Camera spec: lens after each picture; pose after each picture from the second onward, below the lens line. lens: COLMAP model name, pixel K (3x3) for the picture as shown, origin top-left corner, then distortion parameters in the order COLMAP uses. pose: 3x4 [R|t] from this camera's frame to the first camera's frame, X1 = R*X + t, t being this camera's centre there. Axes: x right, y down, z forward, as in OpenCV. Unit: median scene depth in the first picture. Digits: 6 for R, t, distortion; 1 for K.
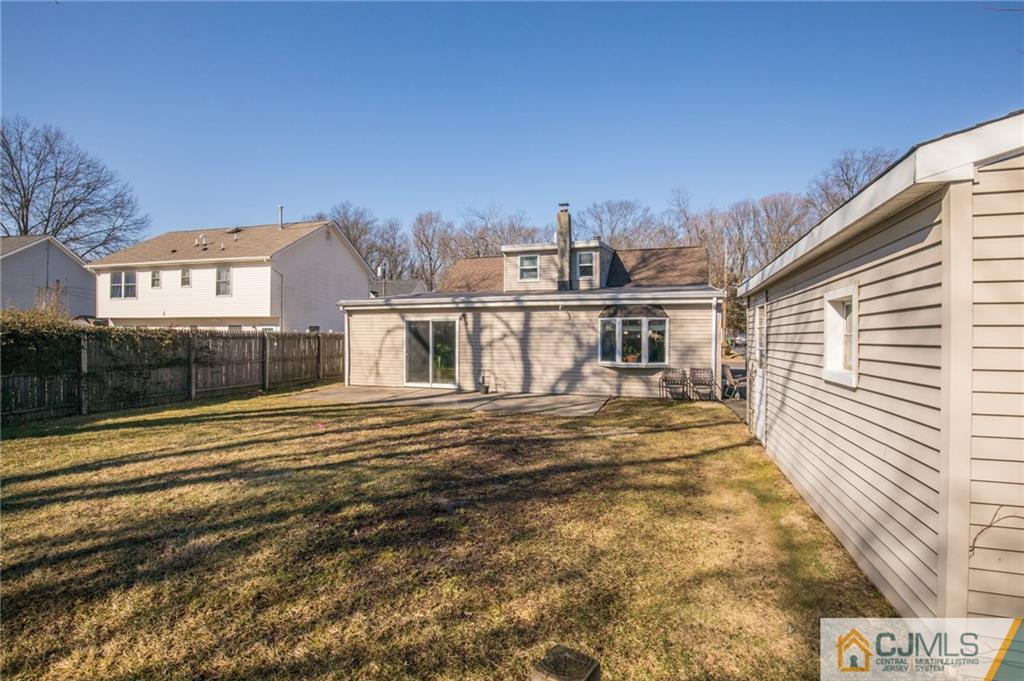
lens RADIAL K [[485.5, 0, 511.7], [0, 485.5, 340.5], [0, 0, 1]] dist [-0.025426, 0.001125]
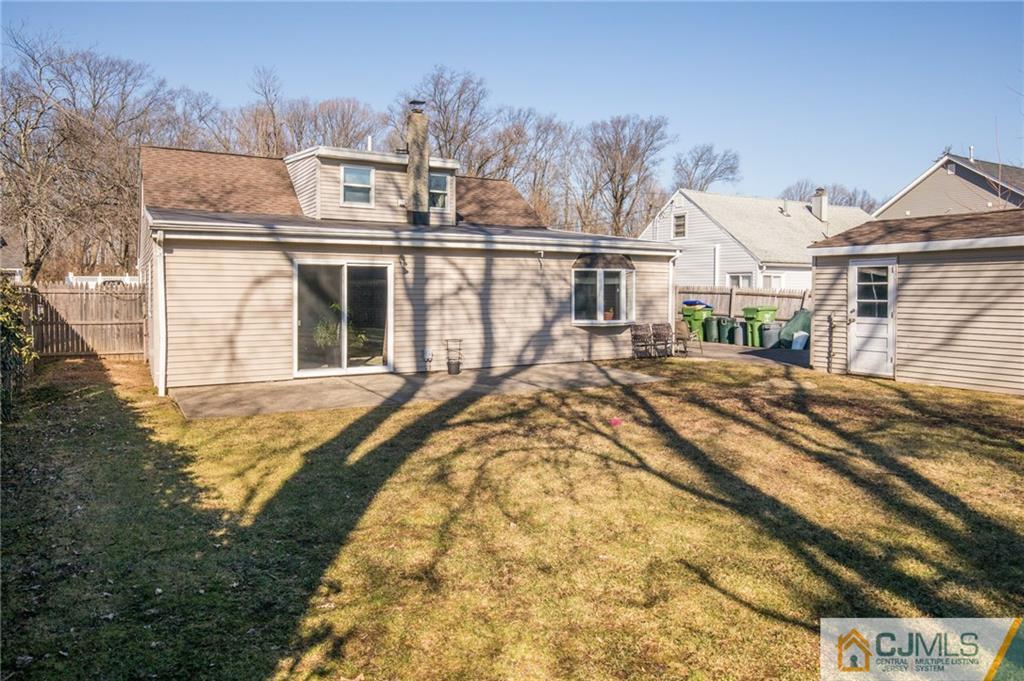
lens RADIAL K [[720.9, 0, 535.5], [0, 720.9, 295.0], [0, 0, 1]] dist [0.001295, -0.002095]
pose [[0.640604, -0.008776, 0.767821, -0.754144], [0.006120, 0.999961, 0.006323, -0.007649], [-0.767847, 0.000649, 0.640633, 0.243822]]
